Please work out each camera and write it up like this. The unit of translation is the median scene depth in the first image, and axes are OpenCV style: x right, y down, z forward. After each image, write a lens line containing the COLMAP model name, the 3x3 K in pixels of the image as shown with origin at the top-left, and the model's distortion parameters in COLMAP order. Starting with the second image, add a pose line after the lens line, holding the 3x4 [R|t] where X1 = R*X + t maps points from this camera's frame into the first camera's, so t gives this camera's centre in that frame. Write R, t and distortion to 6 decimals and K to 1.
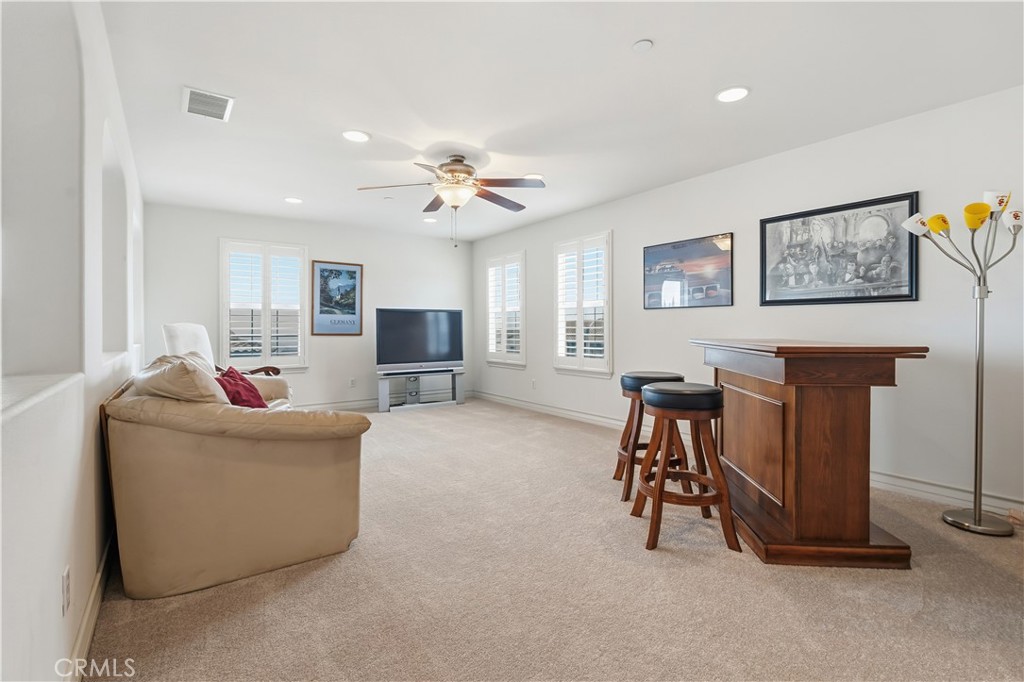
lens RADIAL K [[456.7, 0, 511.6], [0, 456.7, 334.7], [0, 0, 1]] dist [-0.010288, 0.002283]
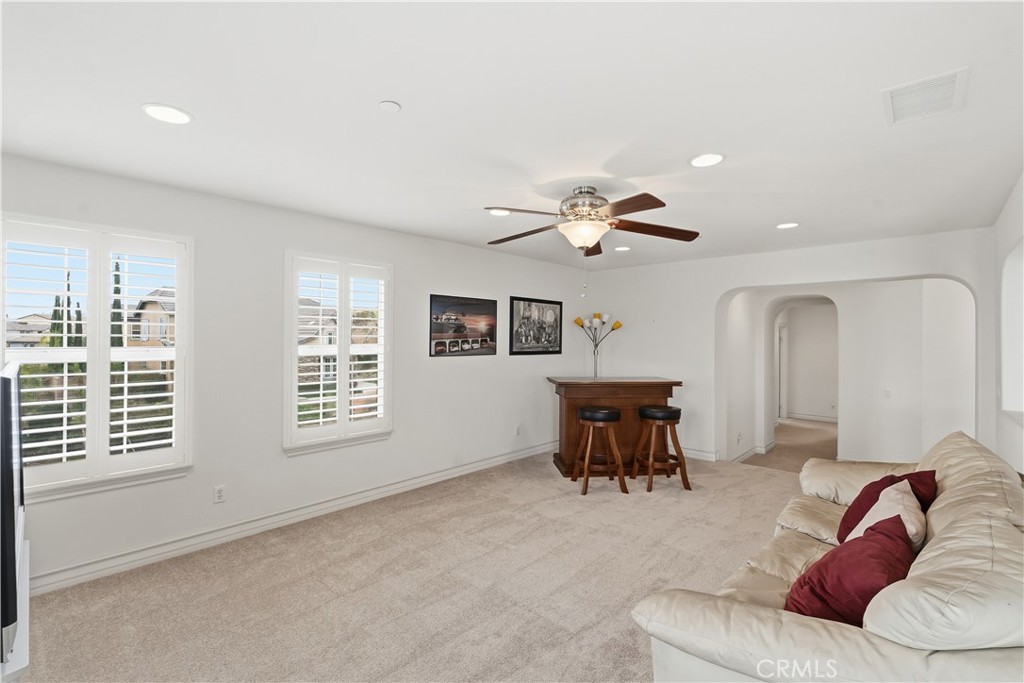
lens RADIAL K [[456.7, 0, 511.9], [0, 456.7, 339.1], [0, 0, 1]] dist [-0.010288, 0.002283]
pose [[-0.184487, -0.003646, 0.982828, -0.941884], [0.010188, 0.999932, 0.005622, -0.129014], [-0.982782, 0.011050, -0.184437, 1.330540]]
